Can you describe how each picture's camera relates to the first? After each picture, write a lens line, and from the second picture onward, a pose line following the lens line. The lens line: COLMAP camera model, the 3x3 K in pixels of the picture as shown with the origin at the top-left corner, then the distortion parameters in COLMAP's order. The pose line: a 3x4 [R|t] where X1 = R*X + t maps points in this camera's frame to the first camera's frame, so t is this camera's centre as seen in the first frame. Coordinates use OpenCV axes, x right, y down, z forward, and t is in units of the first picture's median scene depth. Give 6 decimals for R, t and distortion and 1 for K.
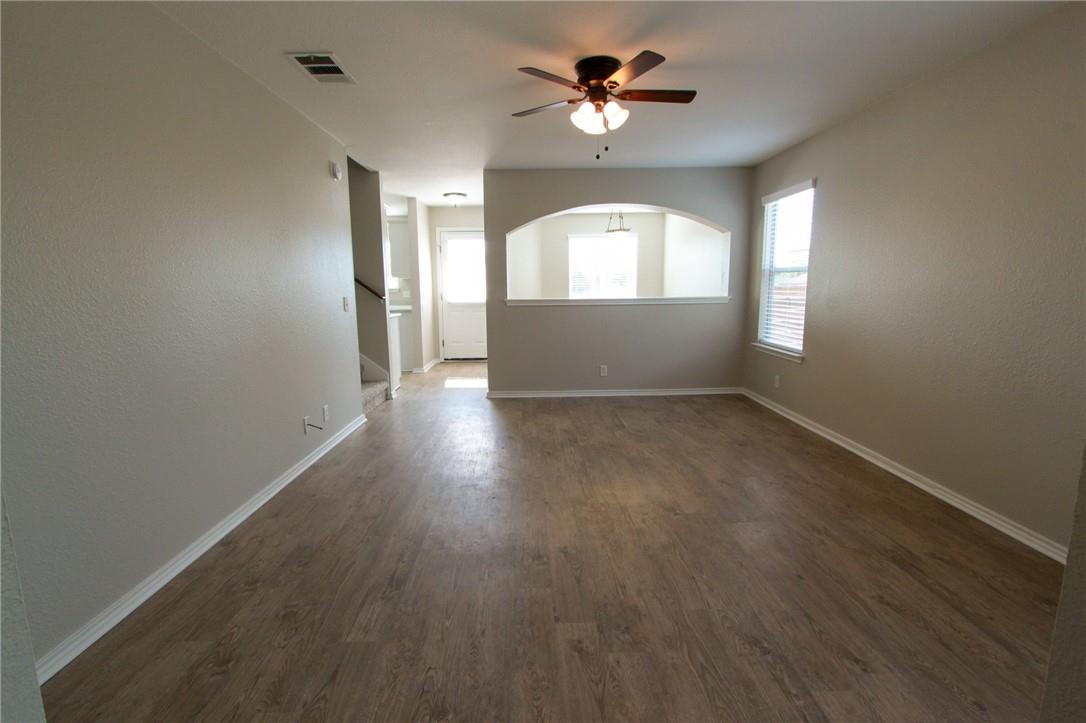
lens RADIAL K [[500.7, 0, 537.4], [0, 500.7, 364.6], [0, 0, 1]] dist [-0.020634, 0.002654]
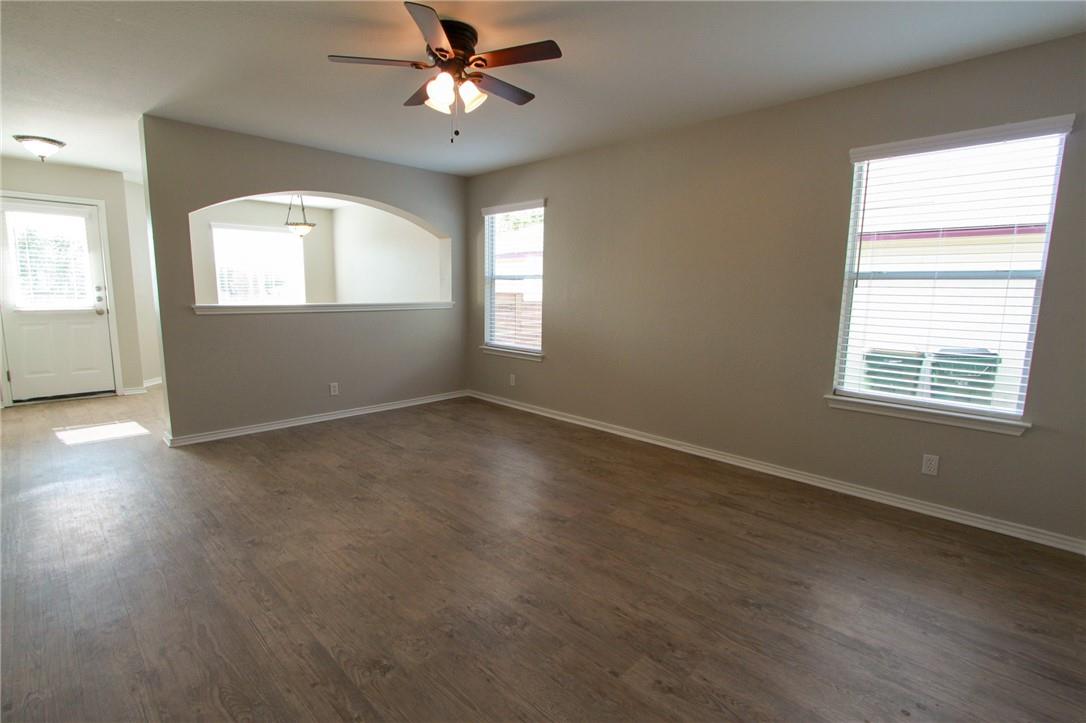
lens RADIAL K [[500.7, 0, 536.2], [0, 500.7, 366.9], [0, 0, 1]] dist [-0.020634, 0.002654]
pose [[0.712885, -0.085148, 0.696093, -0.268197], [0.089226, 0.995547, 0.030401, -0.026350], [-0.695582, 0.040437, 0.717308, 0.196338]]
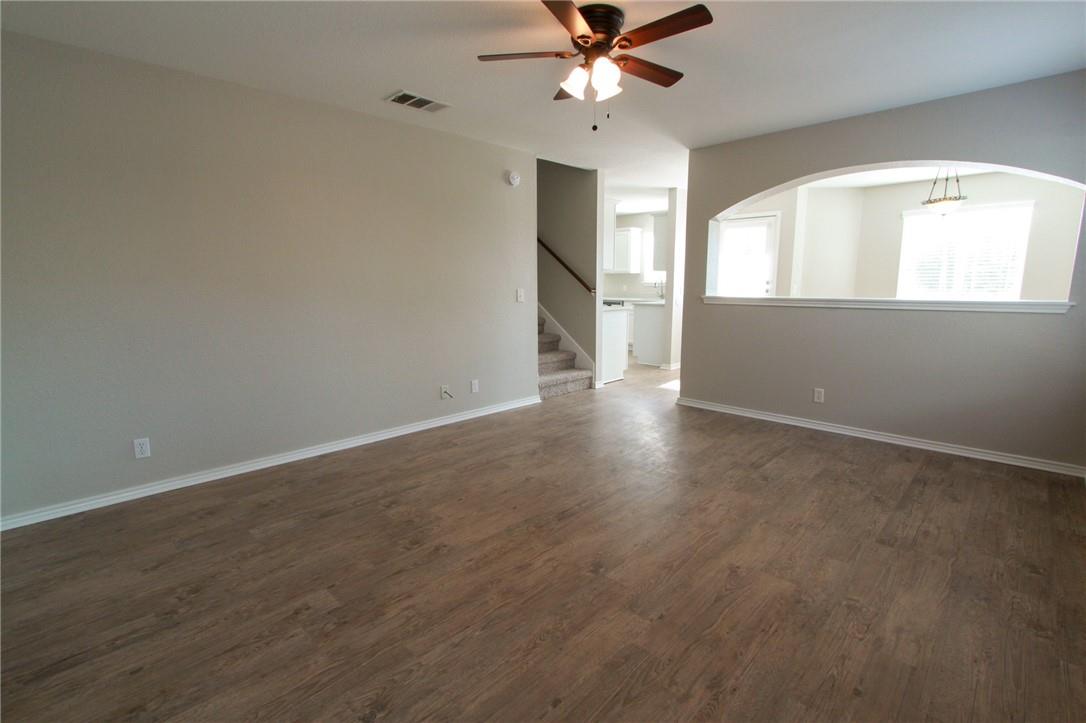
lens RADIAL K [[500.7, 0, 538.1], [0, 500.7, 365.4], [0, 0, 1]] dist [-0.020634, 0.002654]
pose [[0.694253, 0.124399, -0.708899, 0.464005], [-0.114297, 0.991507, 0.062055, -0.038769], [0.710598, 0.037943, 0.702574, 0.234252]]
